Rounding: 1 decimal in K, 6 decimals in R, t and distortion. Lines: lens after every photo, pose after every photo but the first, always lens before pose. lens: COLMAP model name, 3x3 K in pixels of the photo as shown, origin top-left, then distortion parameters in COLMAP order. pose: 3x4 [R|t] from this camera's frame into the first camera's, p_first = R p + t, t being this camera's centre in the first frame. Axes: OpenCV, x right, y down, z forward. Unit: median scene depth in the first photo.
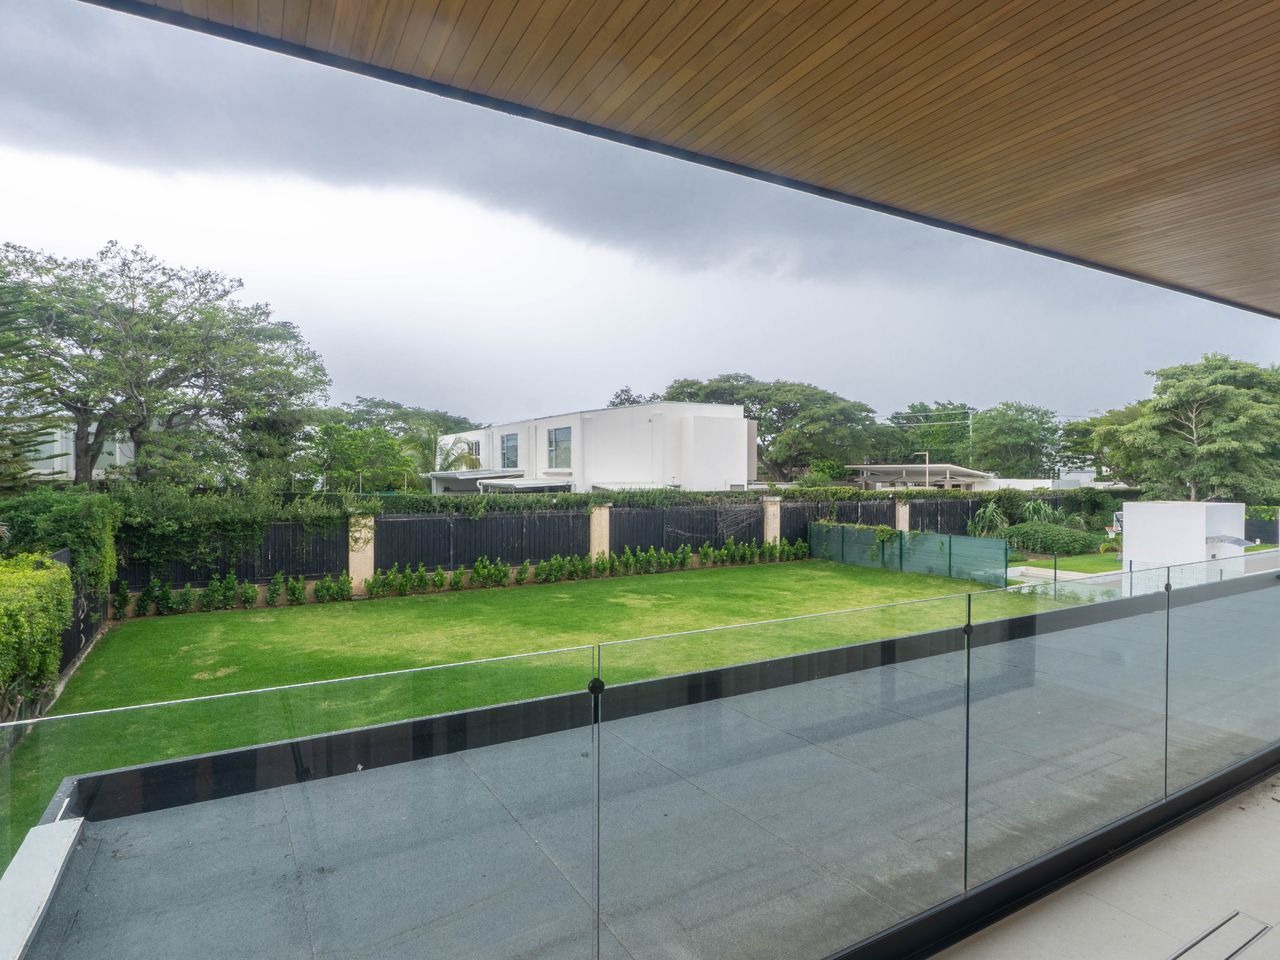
lens RADIAL K [[674.7, 0, 601.5], [0, 674.7, 487.0], [0, 0, 1]] dist [-0.010605, 0.001414]
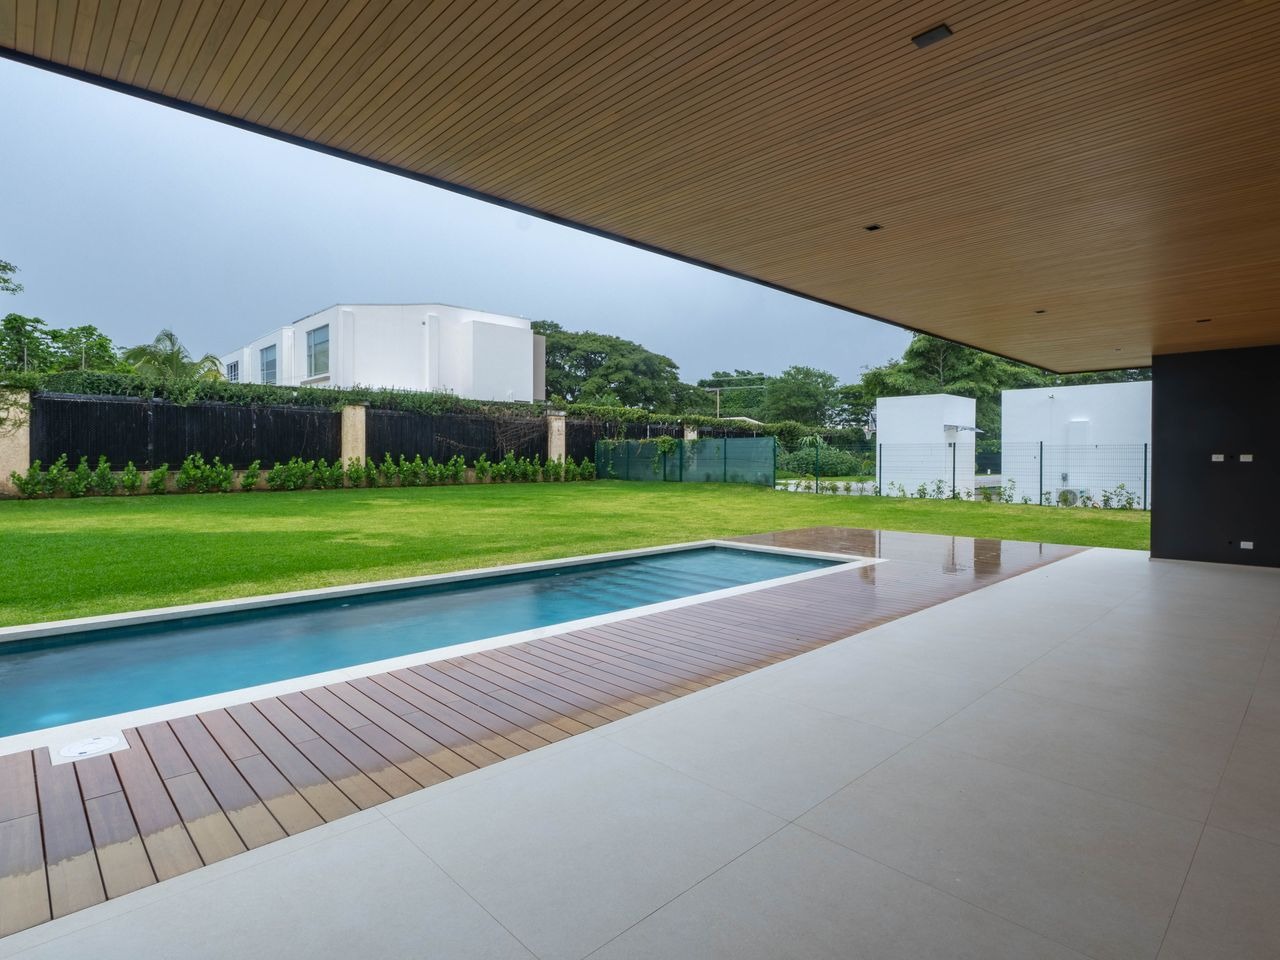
lens RADIAL K [[674.7, 0, 604.7], [0, 674.7, 480.4], [0, 0, 1]] dist [-0.010605, 0.001414]
pose [[0.968663, 0.004220, 0.248344, 0.088046], [-0.004797, 0.999987, 0.001719, 0.112547], [-0.248334, -0.002857, 0.968670, 0.076730]]
